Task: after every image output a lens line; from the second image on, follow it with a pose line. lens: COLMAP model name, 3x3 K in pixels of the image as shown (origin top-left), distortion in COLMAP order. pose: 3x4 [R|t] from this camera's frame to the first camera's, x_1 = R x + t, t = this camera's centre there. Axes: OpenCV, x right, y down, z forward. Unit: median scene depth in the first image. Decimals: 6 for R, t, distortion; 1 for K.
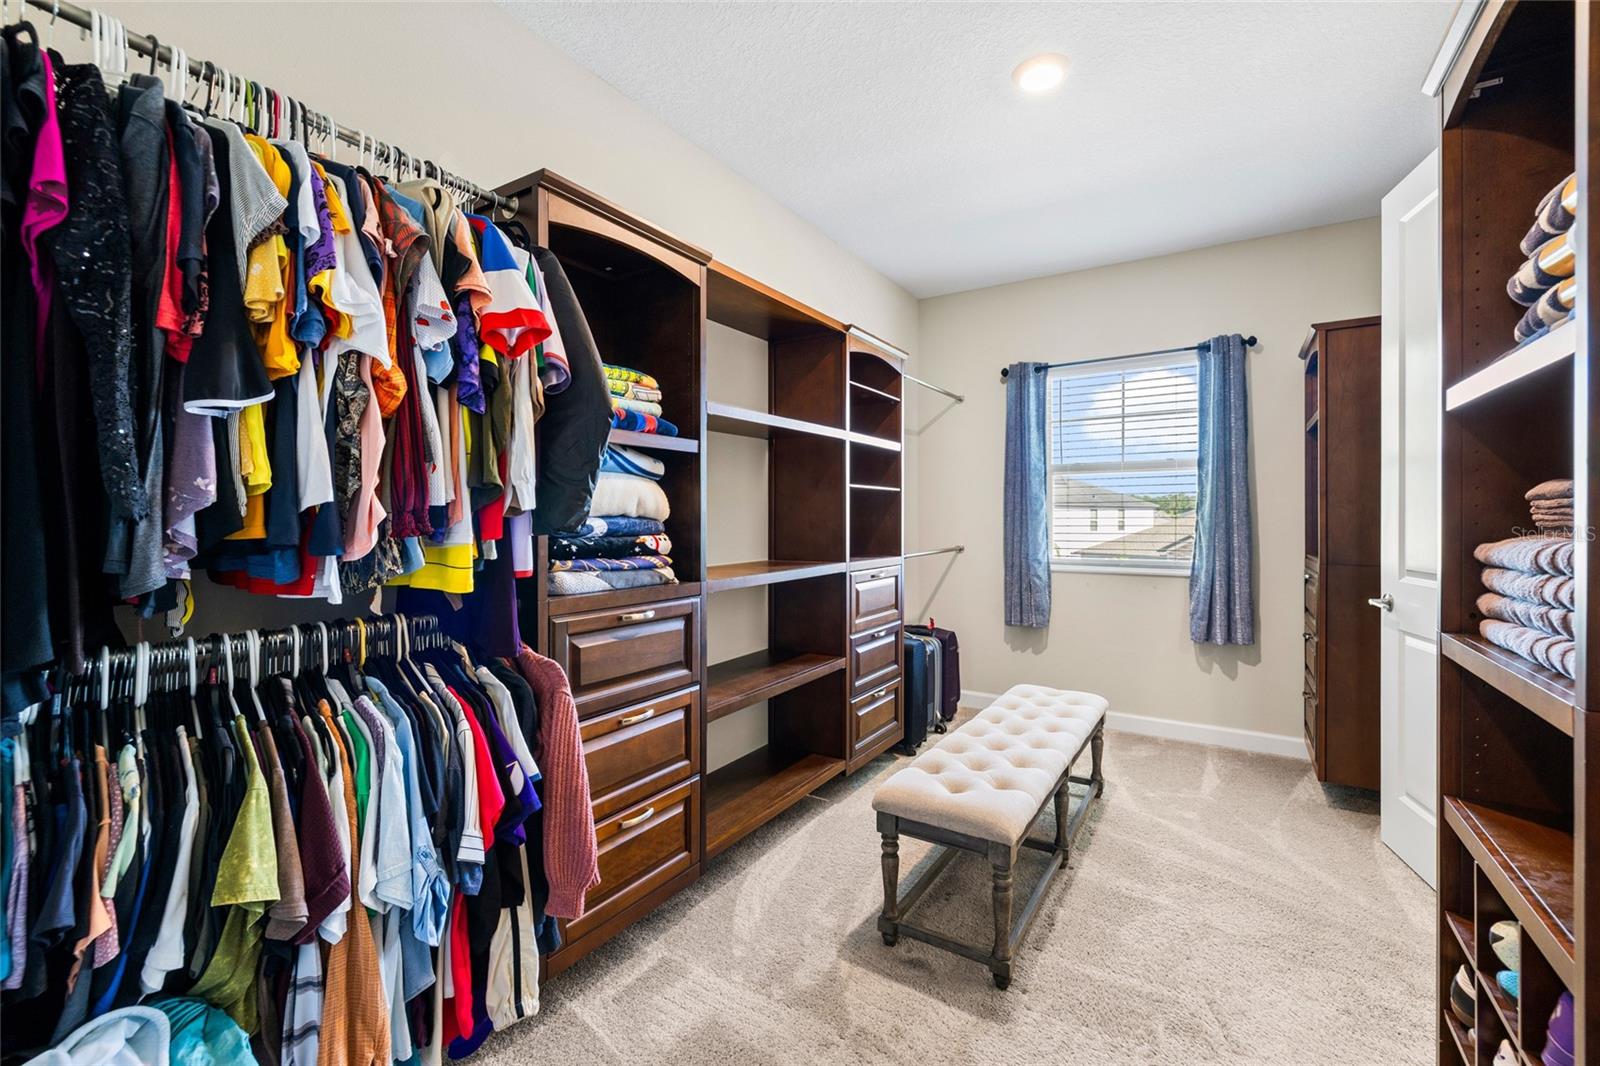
lens RADIAL K [[673.9, 0, 803.4], [0, 673.9, 528.2], [0, 0, 1]] dist [-0.010689, -0.000359]
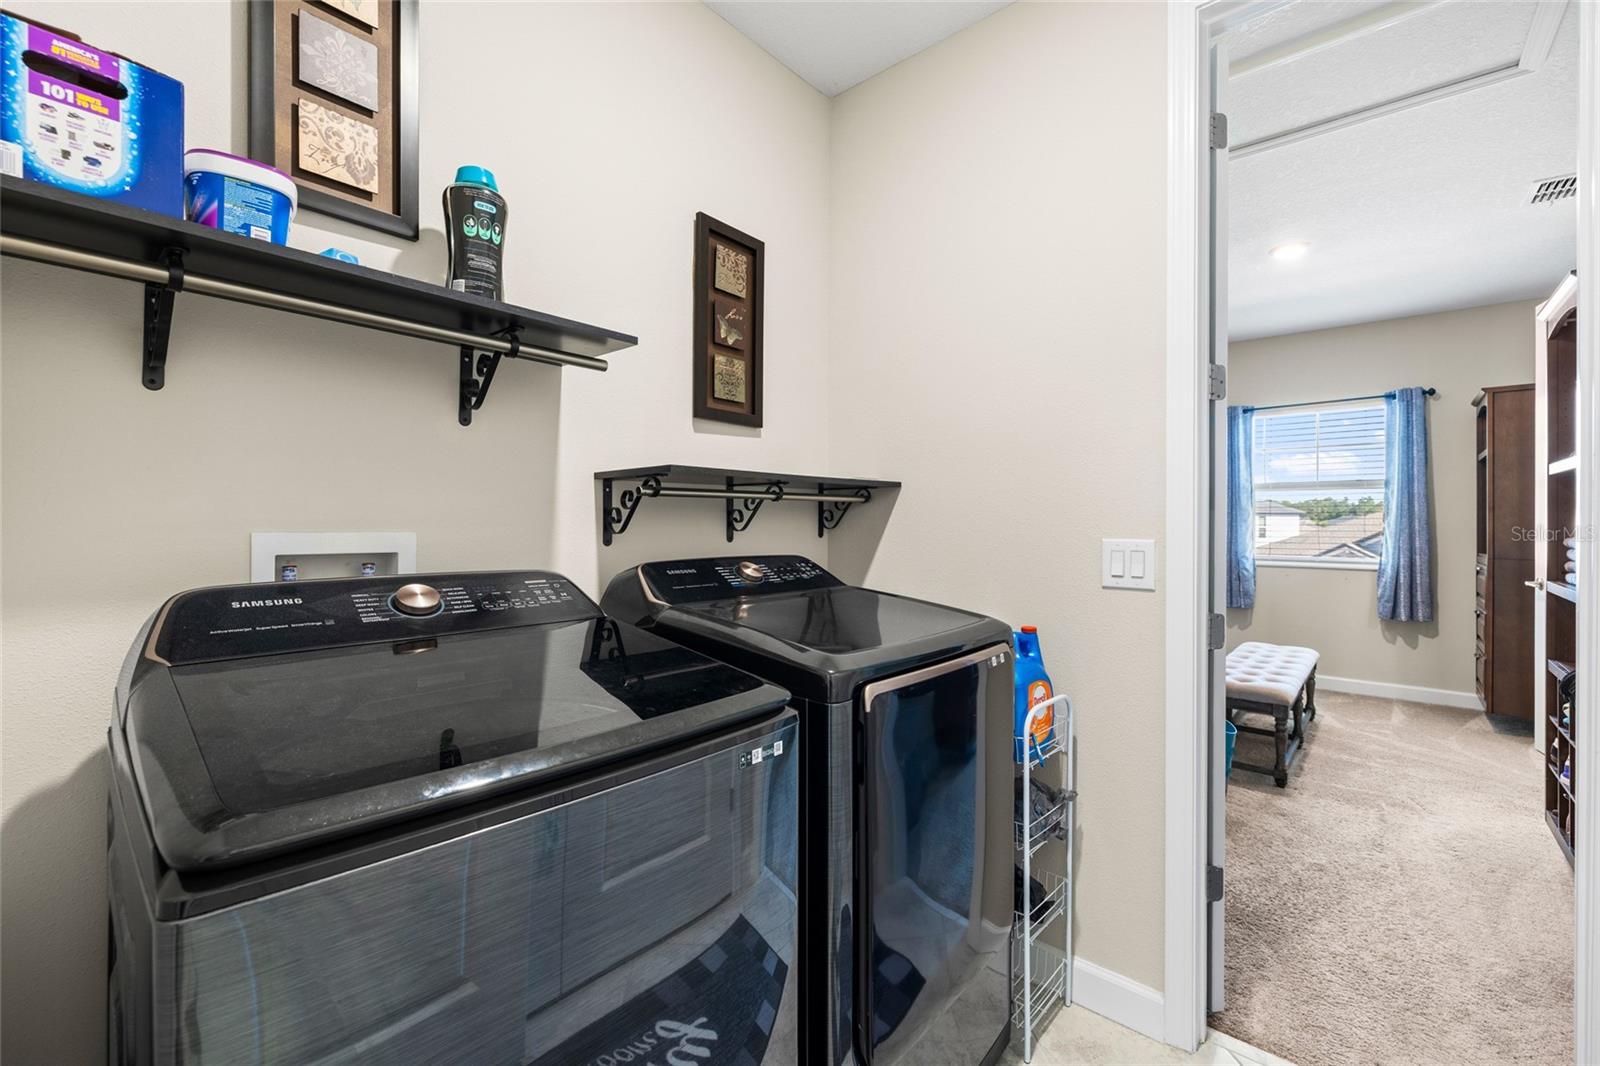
lens RADIAL K [[673.9, 0, 795.1], [0, 673.9, 530.7], [0, 0, 1]] dist [-0.010689, -0.000359]
pose [[0.987378, 0.005580, -0.158282, -0.368633], [-0.006248, 0.999974, -0.003723, 0.007712], [0.158257, 0.004665, 0.987387, -0.507076]]
